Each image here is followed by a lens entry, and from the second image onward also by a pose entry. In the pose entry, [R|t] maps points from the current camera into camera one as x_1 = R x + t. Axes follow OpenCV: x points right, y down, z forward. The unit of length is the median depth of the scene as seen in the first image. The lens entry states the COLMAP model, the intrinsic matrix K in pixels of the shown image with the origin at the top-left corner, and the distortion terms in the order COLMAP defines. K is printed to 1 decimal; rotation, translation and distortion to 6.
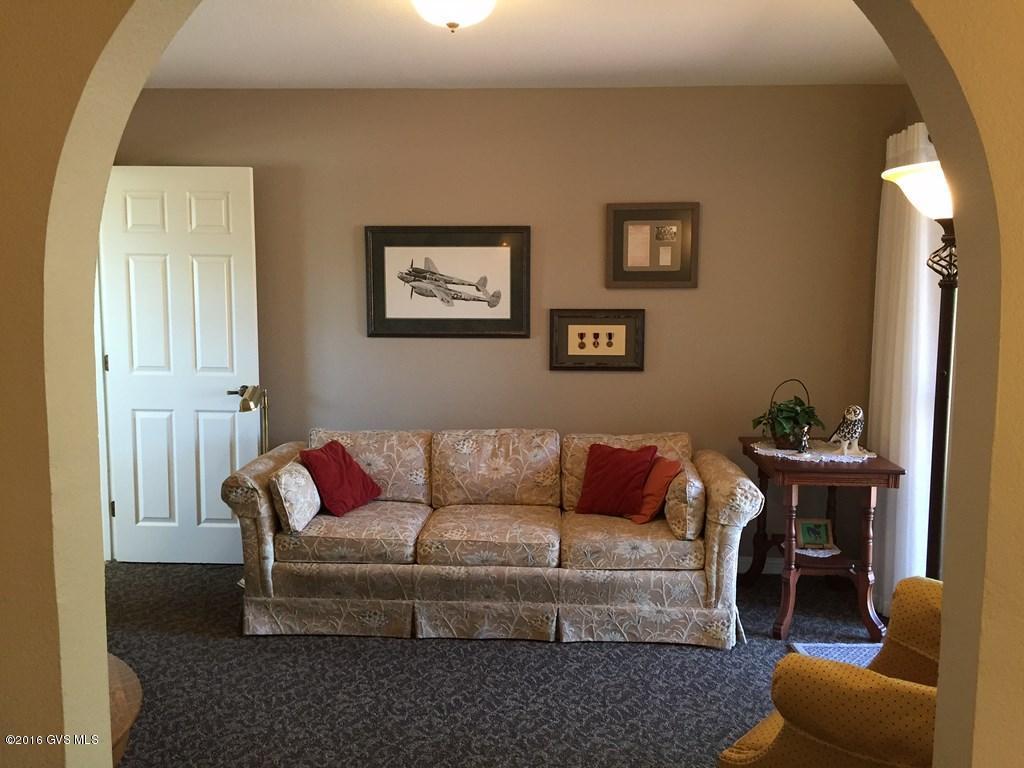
lens RADIAL K [[881.5, 0, 512.8], [0, 881.5, 379.6], [0, 0, 1]] dist [0.094110, -0.127920]
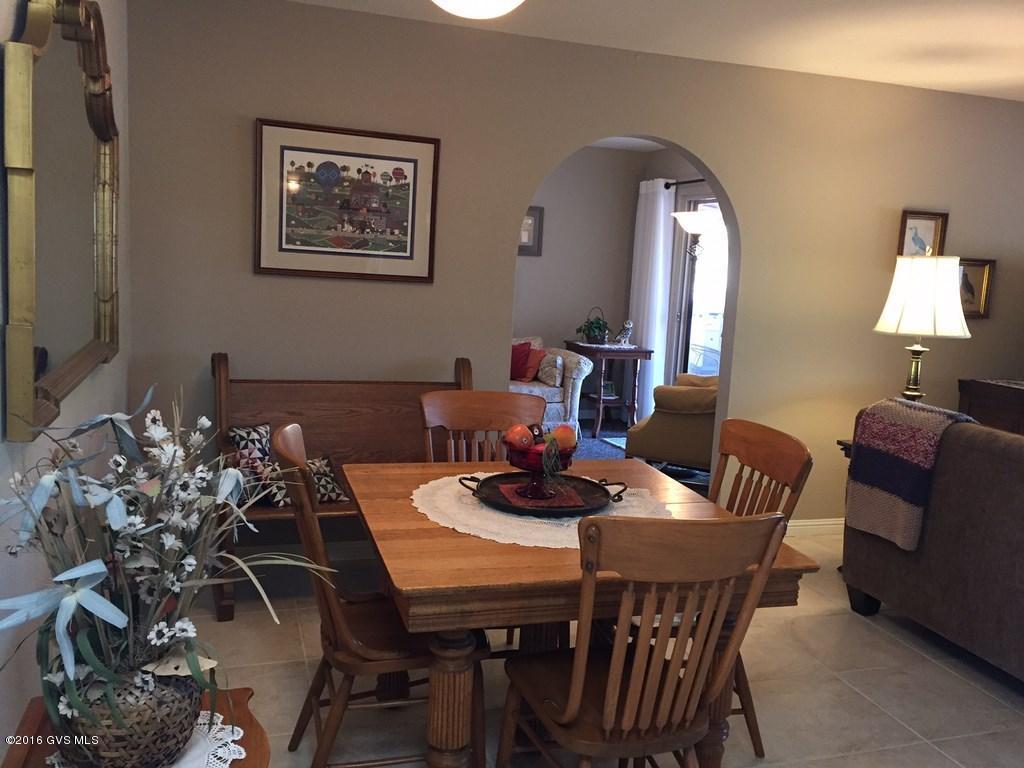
lens RADIAL K [[881.5, 0, 512.8], [0, 881.5, 379.6], [0, 0, 1]] dist [0.094110, -0.127920]
pose [[0.926943, -0.006104, 0.375153, -0.605576], [-0.008416, 0.999278, 0.037054, 0.092979], [-0.375109, -0.037504, 0.926222, -0.737255]]
